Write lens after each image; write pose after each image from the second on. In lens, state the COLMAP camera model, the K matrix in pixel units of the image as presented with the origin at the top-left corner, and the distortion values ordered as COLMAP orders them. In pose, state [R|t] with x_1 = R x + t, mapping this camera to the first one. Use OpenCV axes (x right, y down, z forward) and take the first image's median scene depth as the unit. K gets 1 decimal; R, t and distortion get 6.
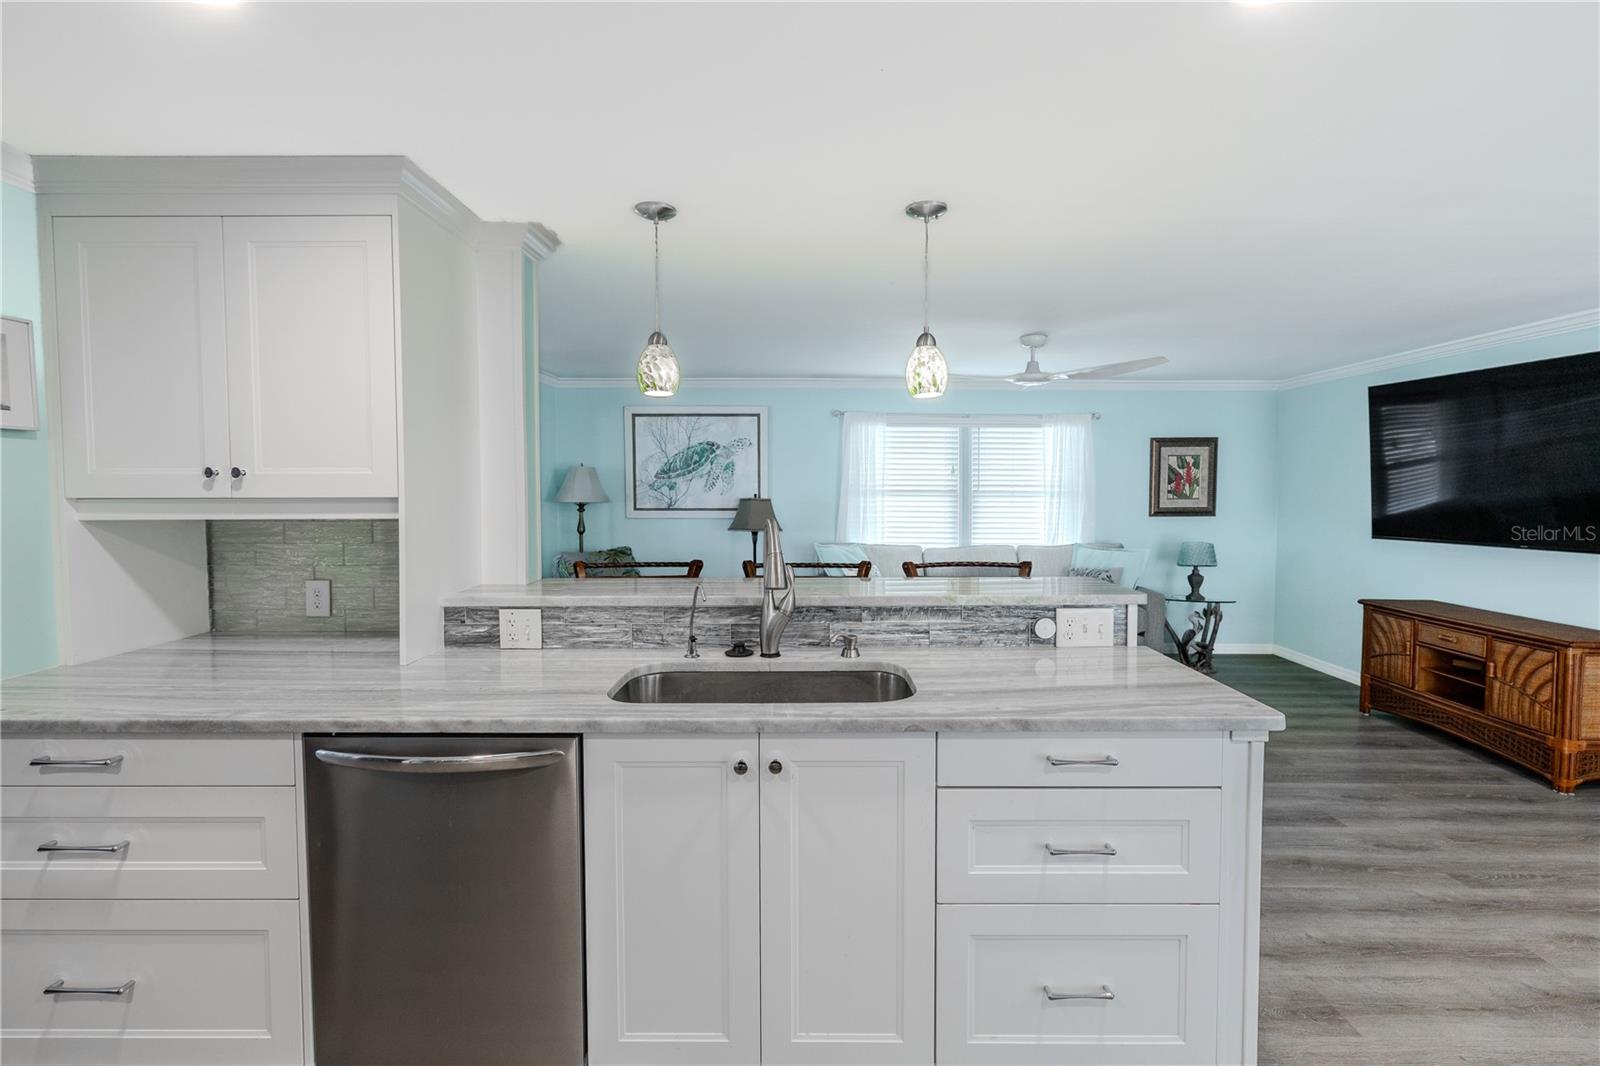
lens RADIAL K [[717.9, 0, 801.0], [0, 717.9, 515.0], [0, 0, 1]] dist [0.001129, 0.000380]
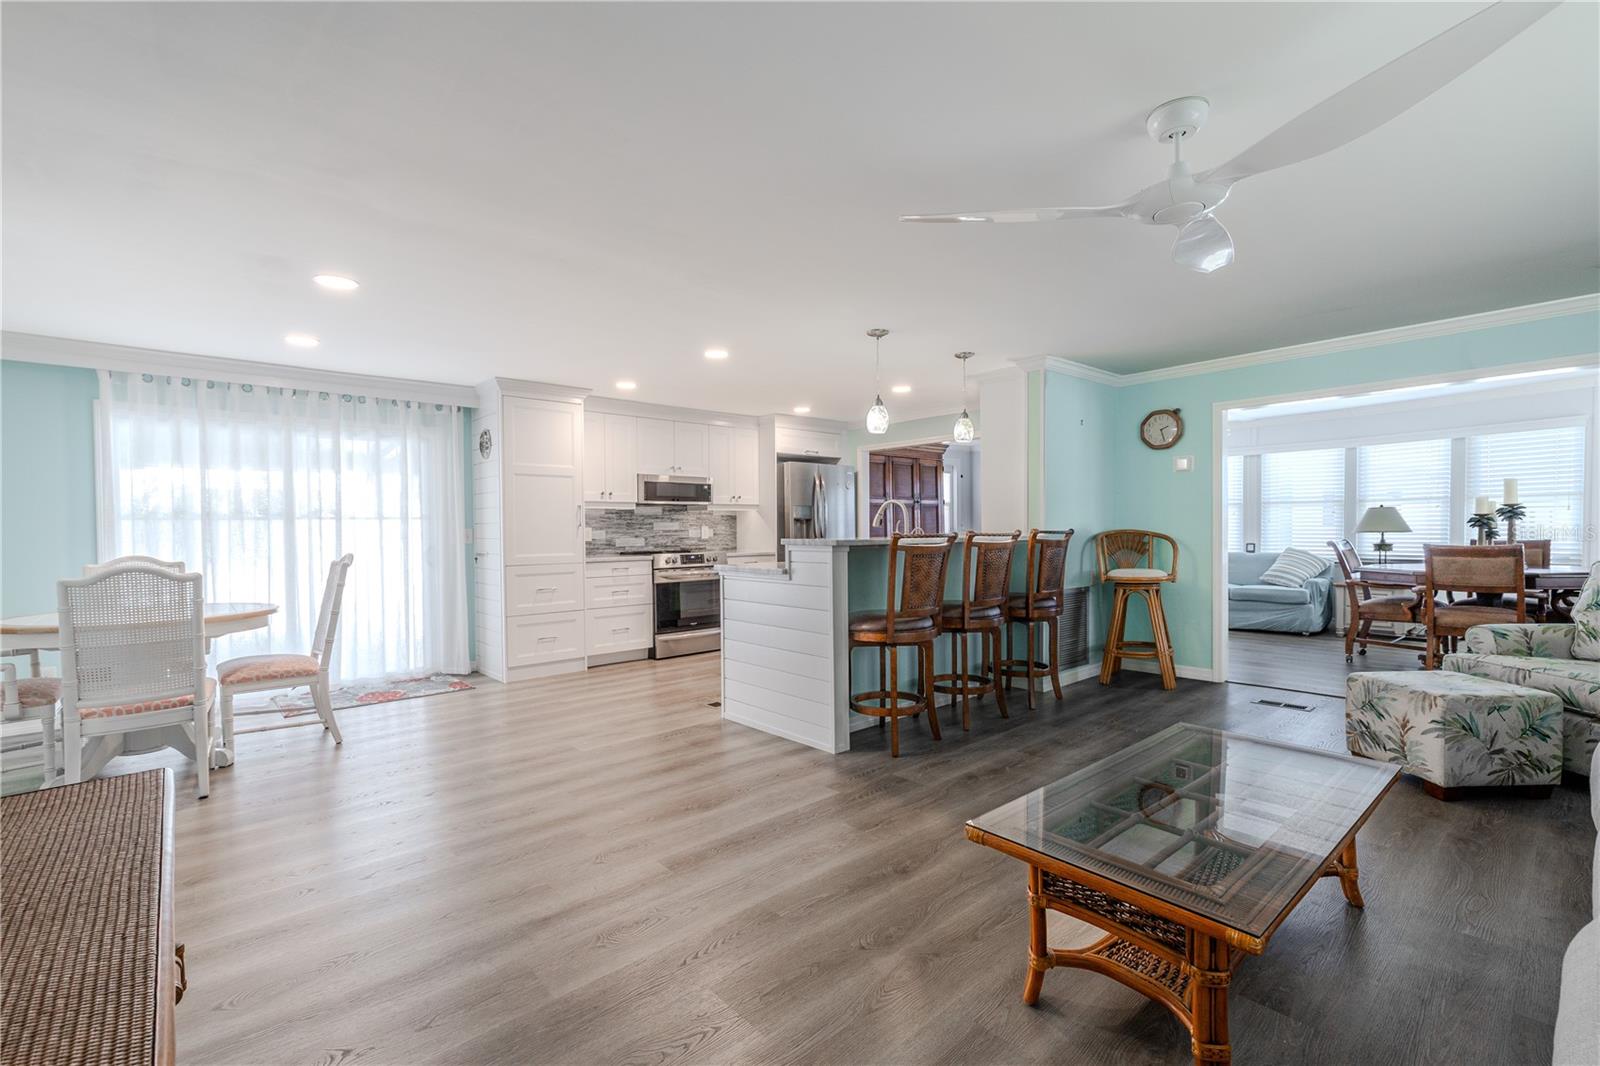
lens RADIAL K [[698.7, 0, 801.5], [0, 698.7, 539.2], [0, 0, 1]] dist [0.001284, 0.000188]
pose [[-0.741594, 0.021342, -0.670510, 0.995959], [-0.015776, 0.998663, 0.049235, 0.015320], [0.670664, 0.047090, -0.740265, 1.437778]]
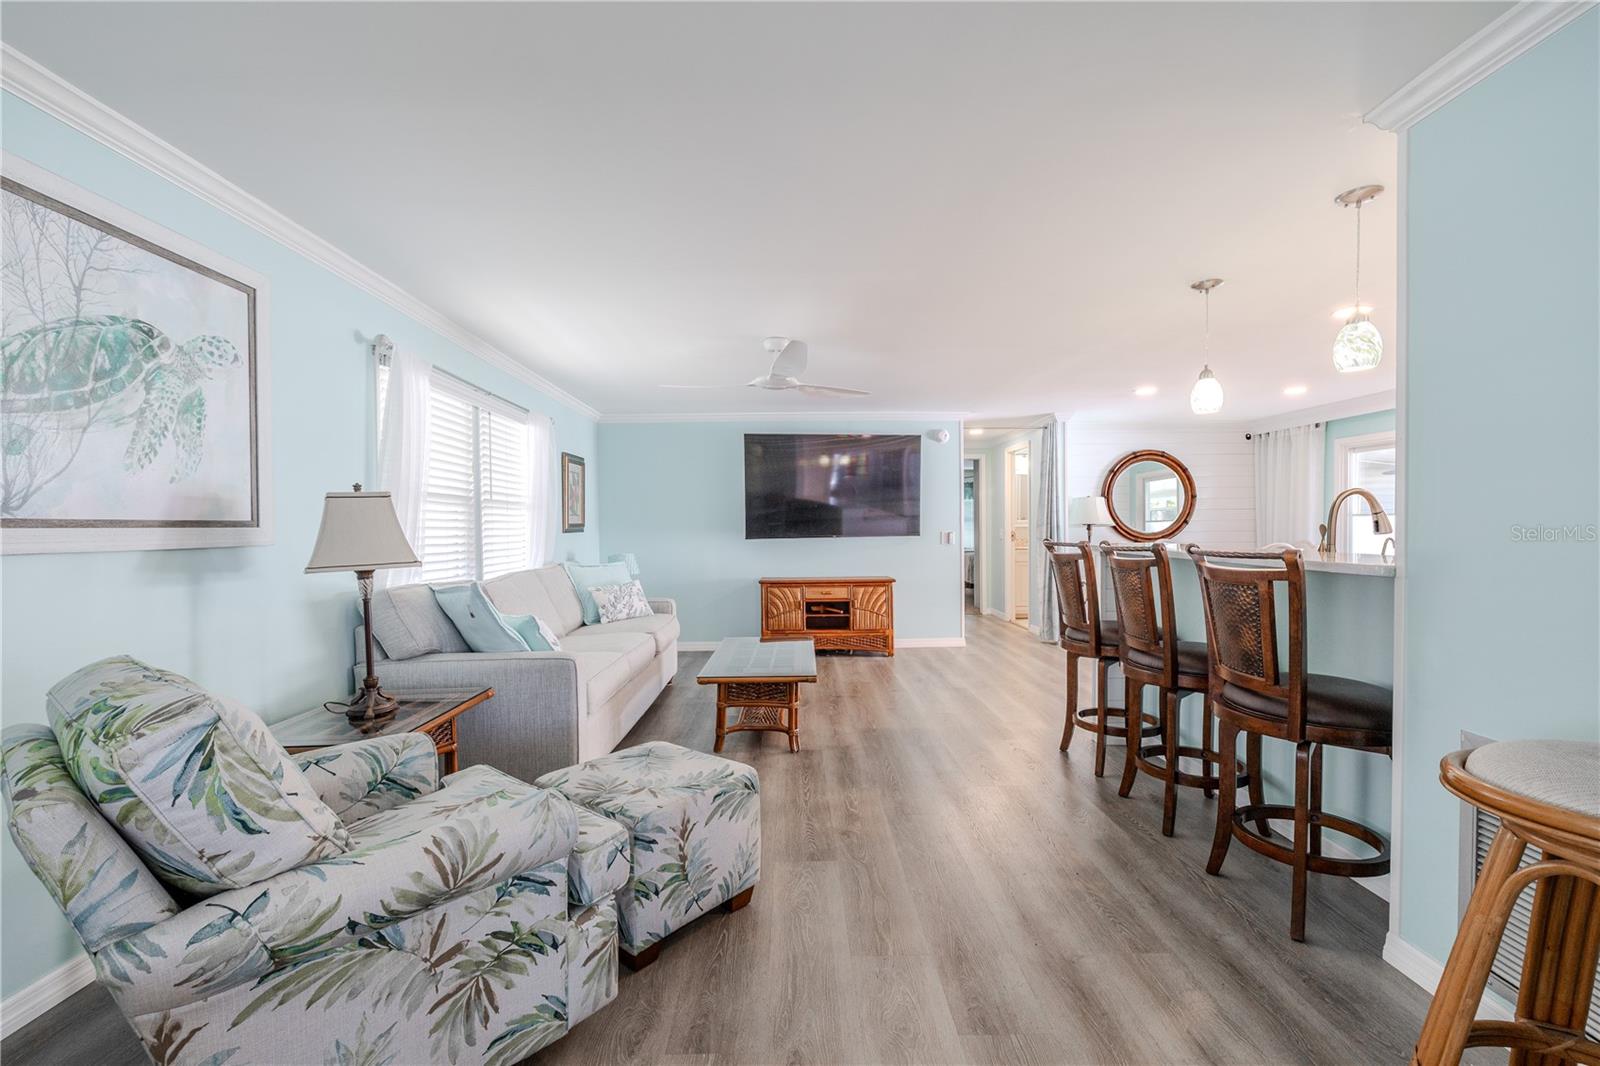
lens RADIAL K [[694.9, 0, 801.1], [0, 694.9, 541.4], [0, 0, 1]] dist [-0.000093, 0.000083]
pose [[-0.021235, -0.021521, 0.999543, -0.790195], [0.049126, 0.998538, 0.022543, 0.014316], [-0.998567, 0.049583, -0.020147, 1.205074]]
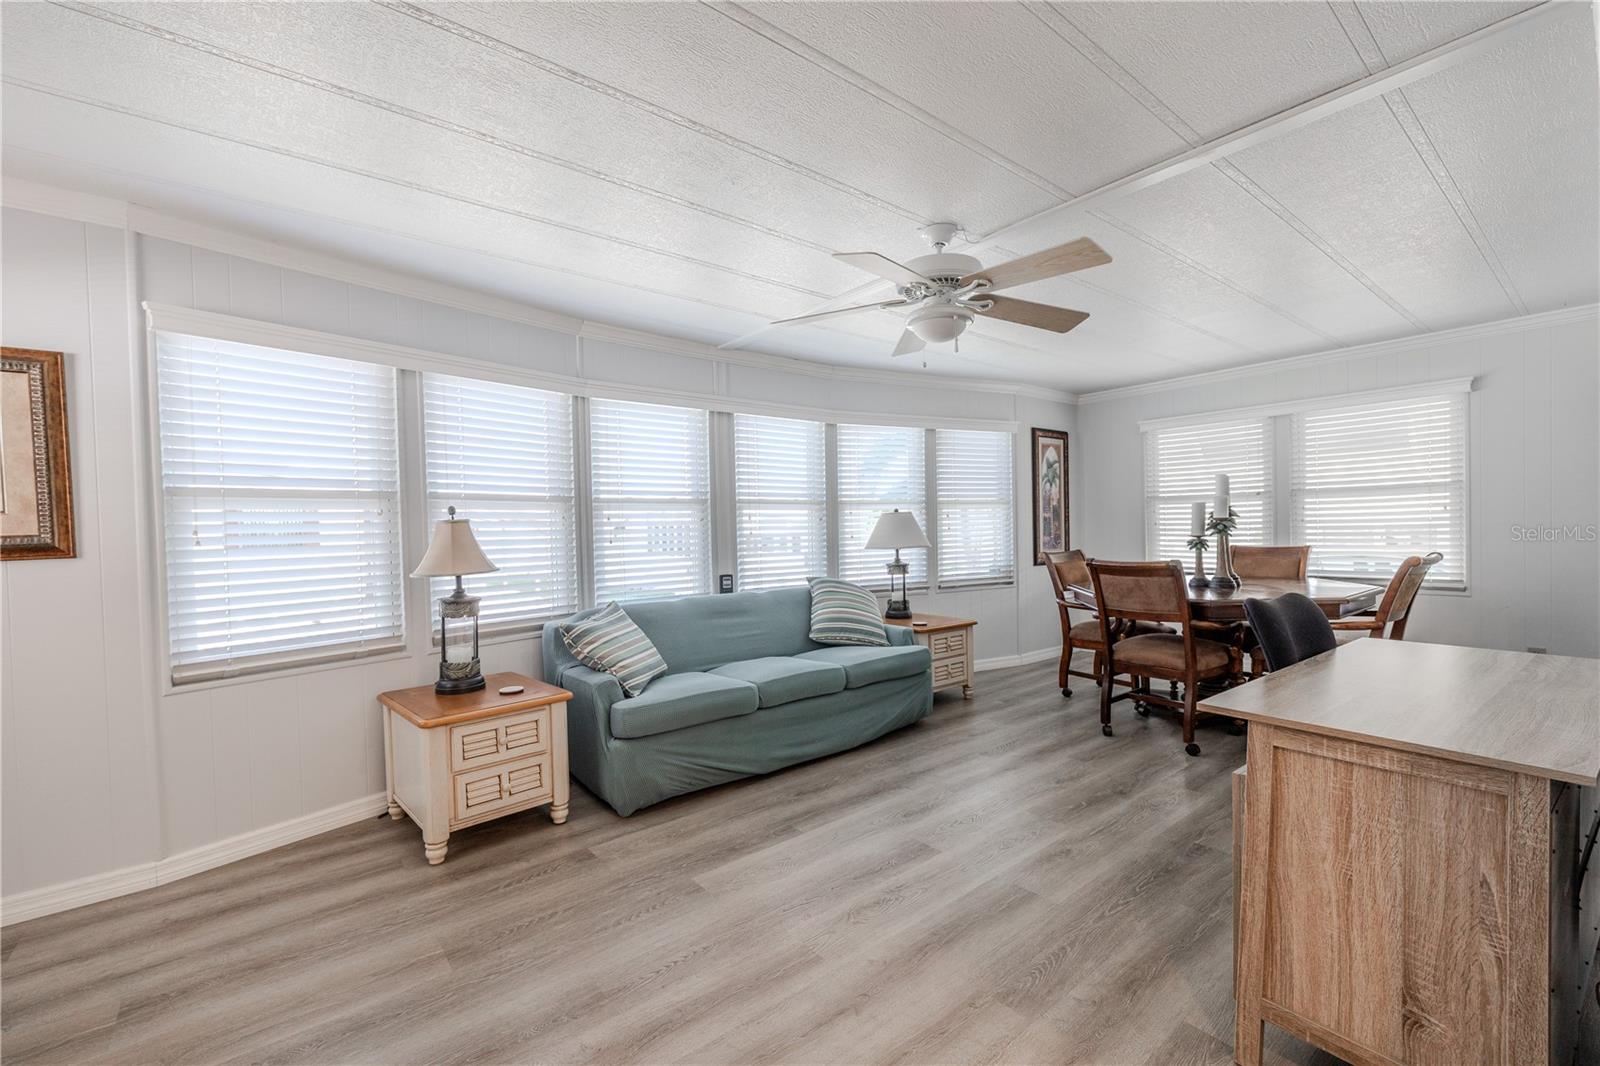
lens RADIAL K [[675.8, 0, 800.4], [0, 675.8, 540.5], [0, 0, 1]] dist [0.001511, 0.000172]
pose [[0.635522, 0.000755, -0.772083, -0.630296], [-0.010935, 0.999908, -0.008023, 0.065870], [0.772006, 0.013541, 0.635471, 0.056631]]
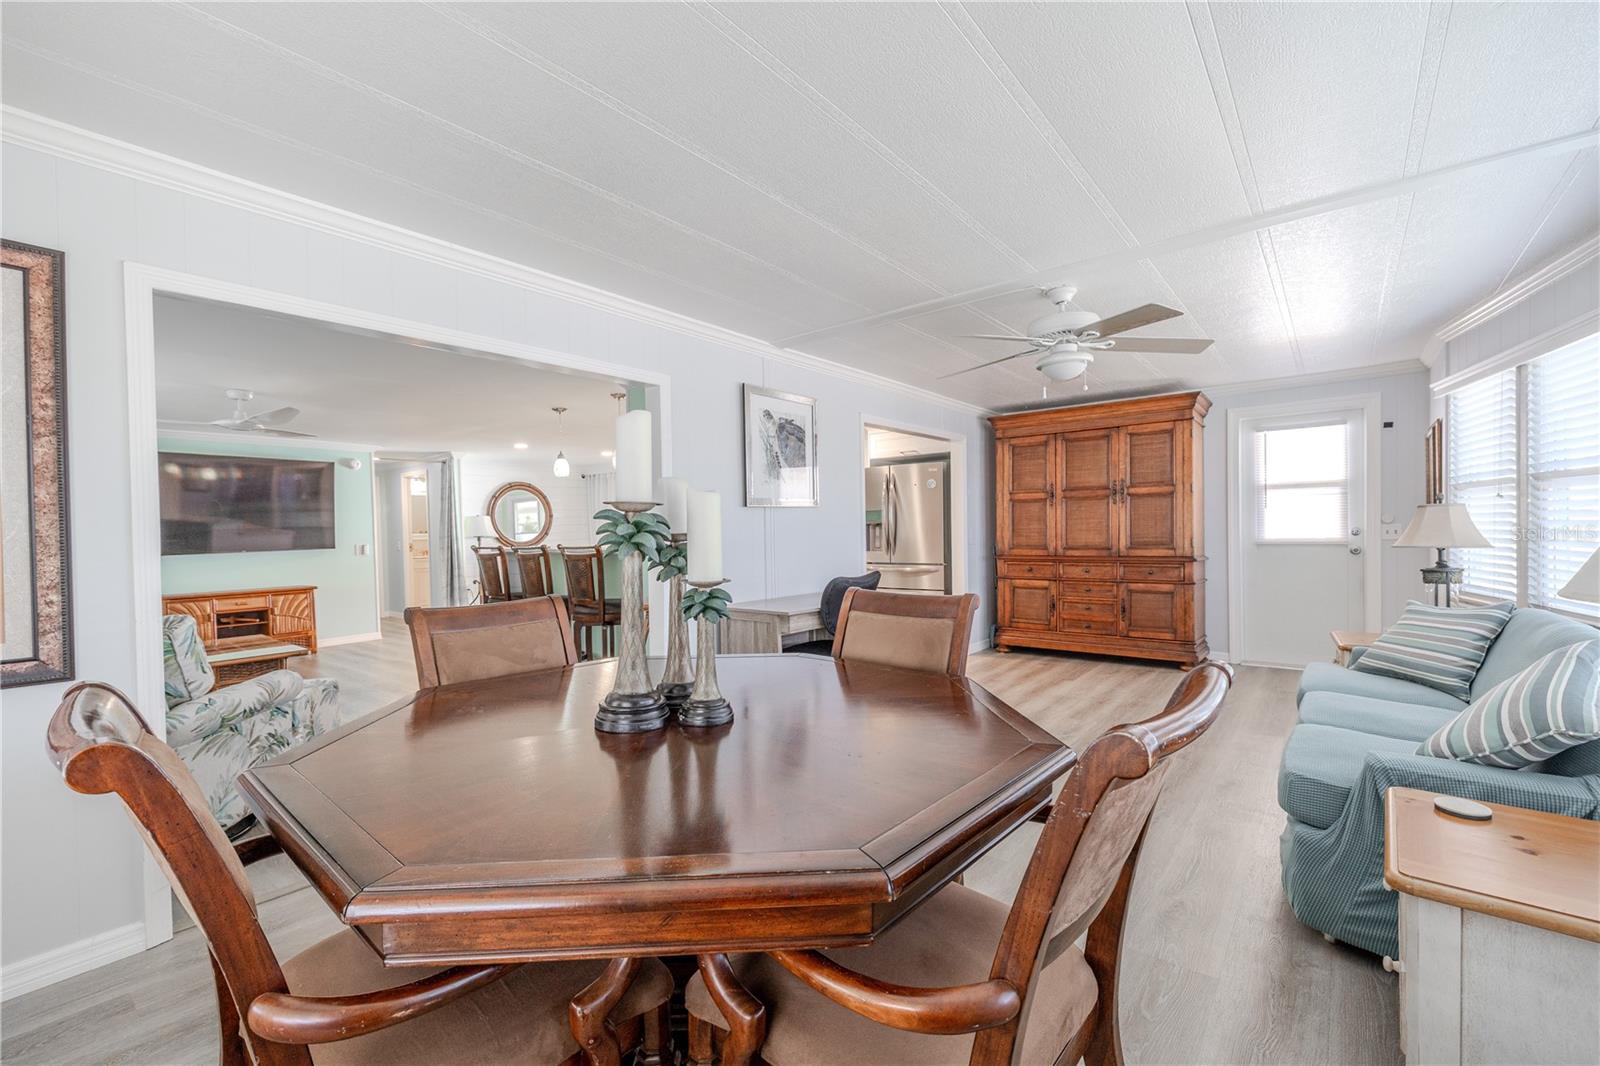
lens RADIAL K [[675.8, 0, 800.4], [0, 675.8, 540.5], [0, 0, 1]] dist [0.001511, 0.000172]
pose [[-0.781608, 0.007213, 0.623728, -1.399600], [0.049156, 0.997536, 0.050062, -0.002986], [-0.621830, 0.069789, -0.780036, 1.601236]]
